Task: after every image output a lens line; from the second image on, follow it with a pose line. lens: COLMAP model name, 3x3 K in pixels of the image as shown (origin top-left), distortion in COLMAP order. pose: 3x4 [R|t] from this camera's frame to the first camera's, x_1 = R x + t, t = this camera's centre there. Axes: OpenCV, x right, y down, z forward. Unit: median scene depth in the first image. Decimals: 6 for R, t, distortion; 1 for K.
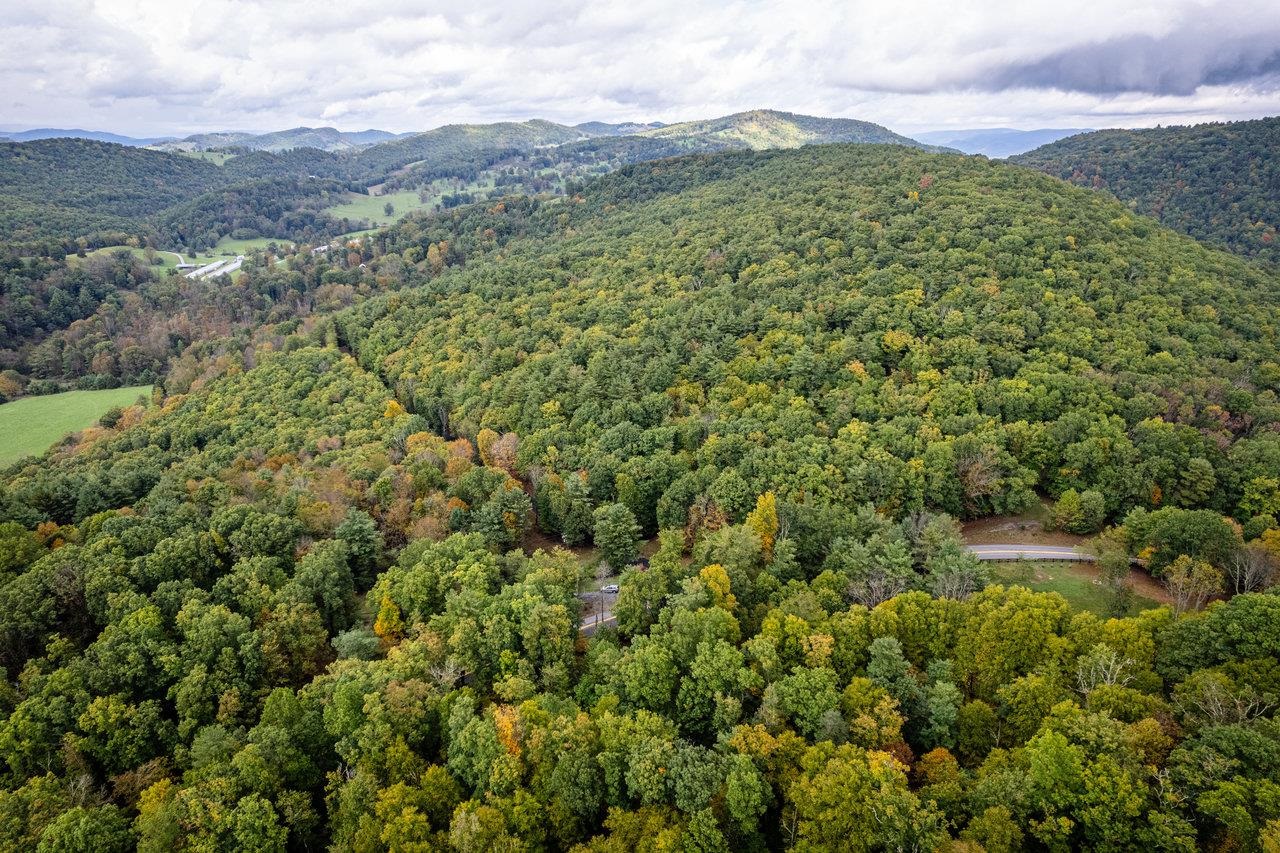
lens RADIAL K [[821.5, 0, 638.7], [0, 821.5, 422.2], [0, 0, 1]] dist [-0.076188, 0.070774]
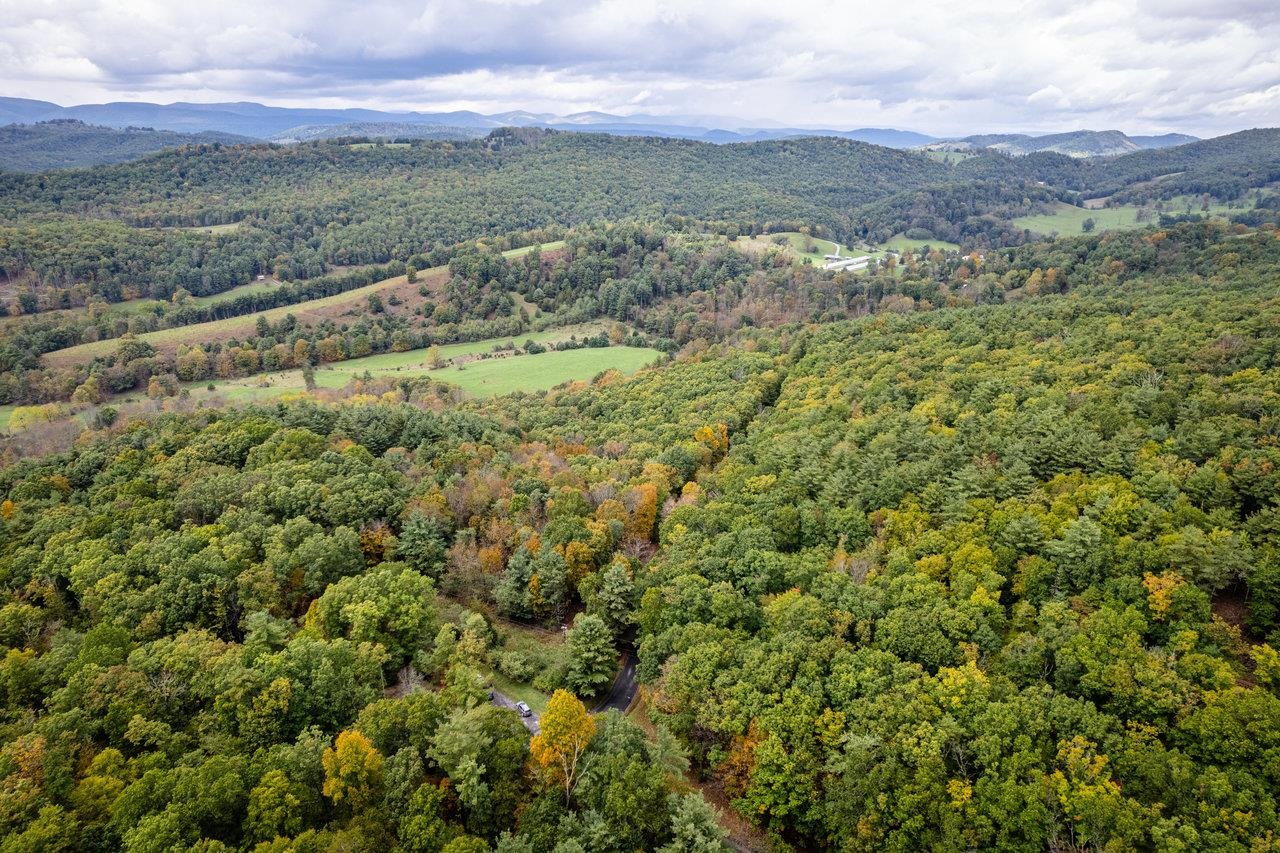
lens RADIAL K [[821.5, 0, 638.7], [0, 821.5, 422.2], [0, 0, 1]] dist [-0.076188, 0.070774]
pose [[0.641241, 0.260554, -0.721749, 0.343895], [-0.261814, 0.958434, 0.113389, -0.119666], [0.721293, 0.116255, 0.682804, 0.306592]]
